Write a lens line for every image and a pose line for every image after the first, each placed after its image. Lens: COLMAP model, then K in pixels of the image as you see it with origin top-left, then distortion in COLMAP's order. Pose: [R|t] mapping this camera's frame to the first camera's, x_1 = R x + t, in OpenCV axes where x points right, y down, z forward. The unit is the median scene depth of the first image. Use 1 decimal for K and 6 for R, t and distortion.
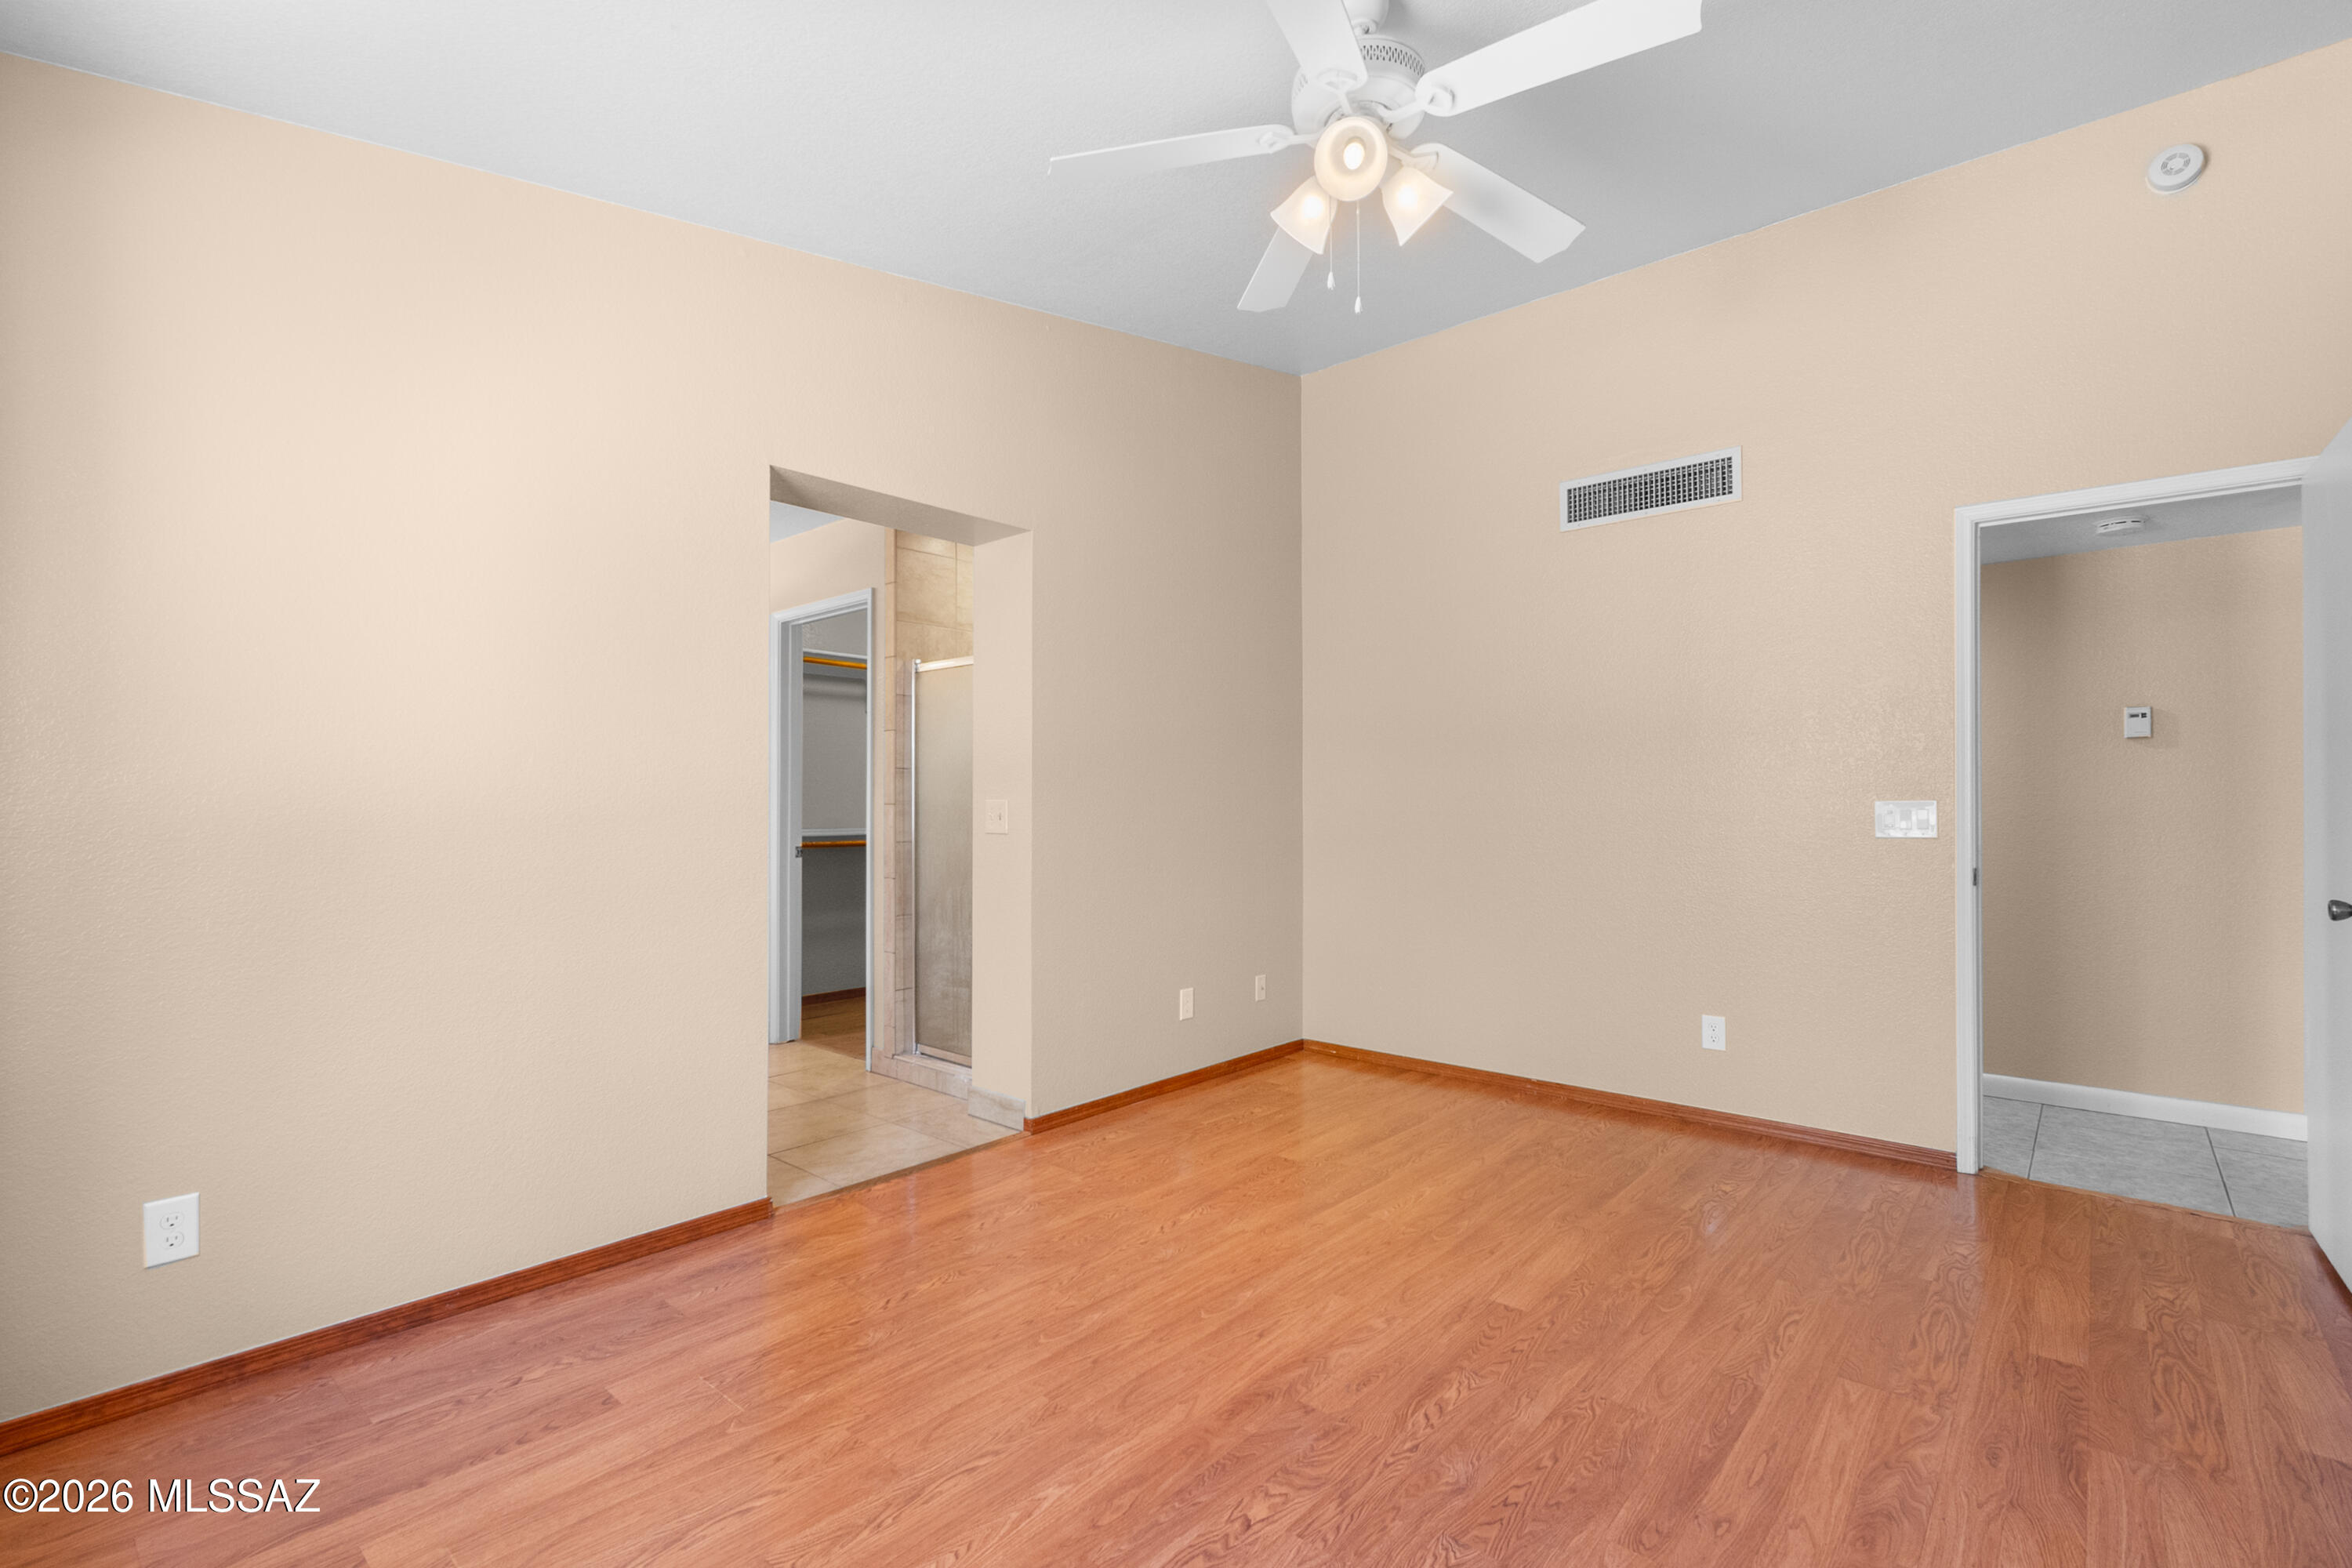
lens RADIAL K [[1058.7, 0, 1176.0], [0, 1058.7, 784.0], [0, 0, 1]] dist [0.003764, -0.000679]
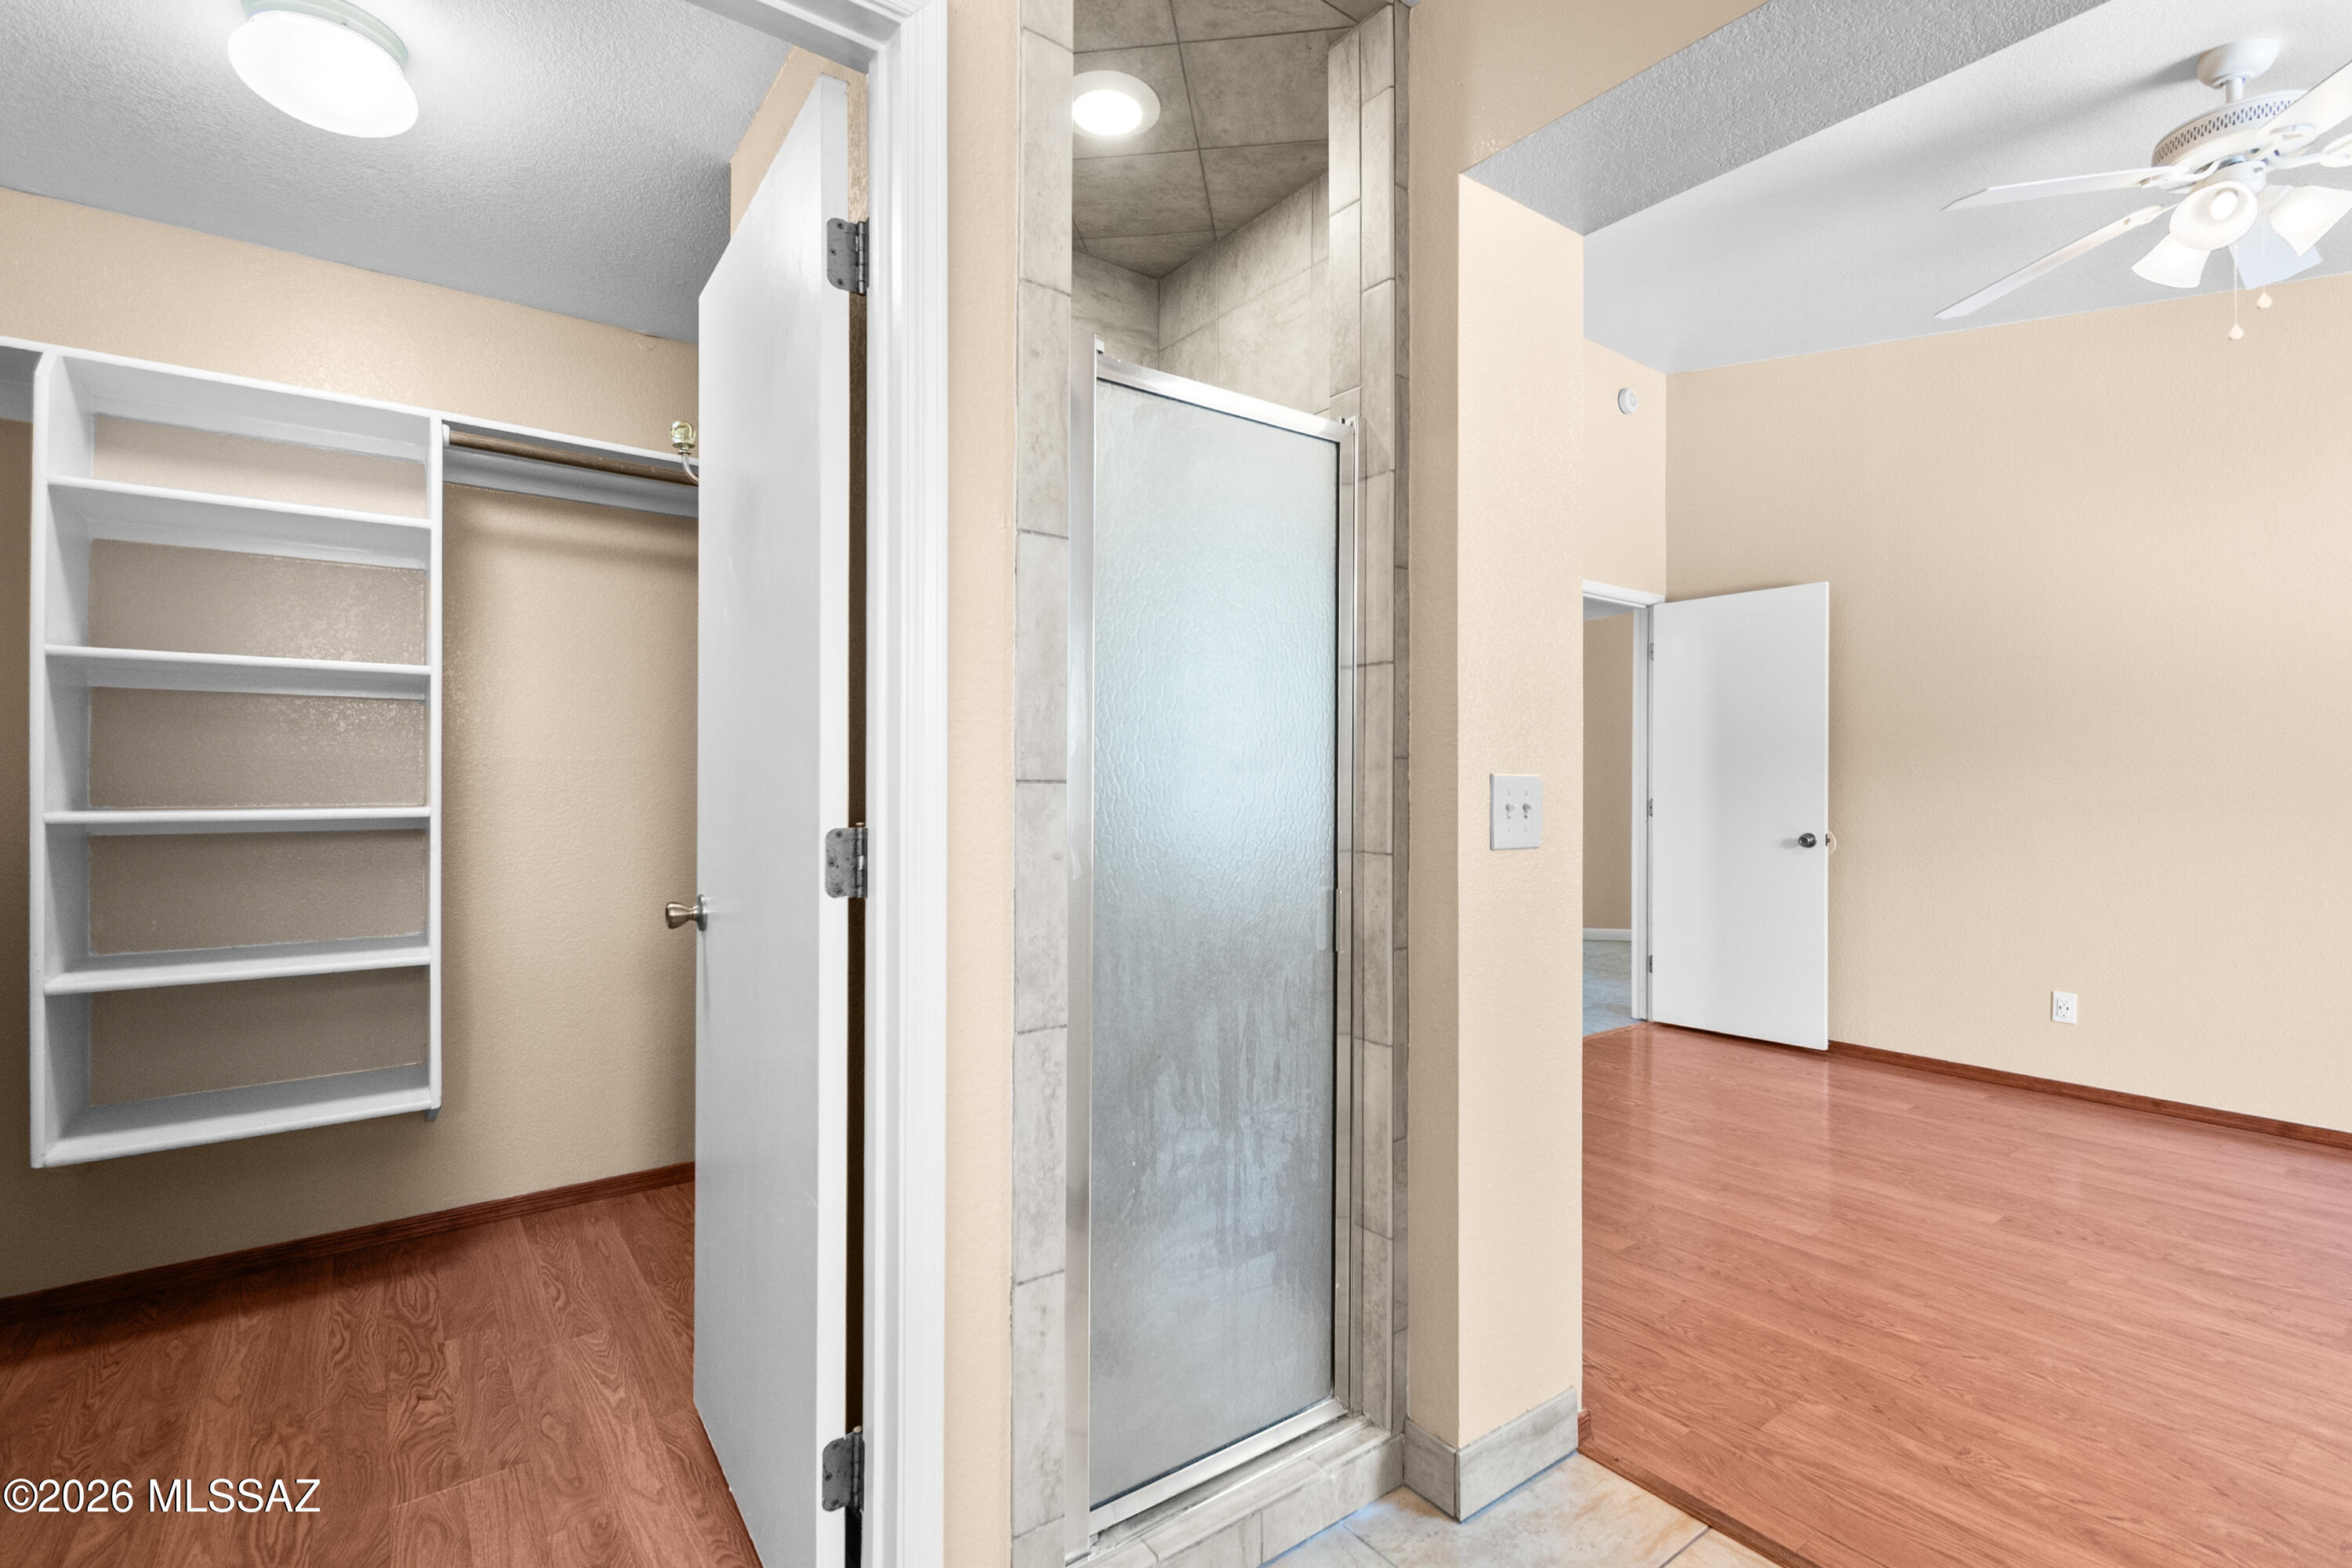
lens RADIAL K [[1058.7, 0, 1176.0], [0, 1058.7, 784.0], [0, 0, 1]] dist [0.003764, -0.000679]
pose [[0.199426, 0.002466, 0.979910, -0.863260], [-0.029496, 0.999559, 0.003487, 0.027016], [-0.979469, -0.029599, 0.199411, 1.411651]]
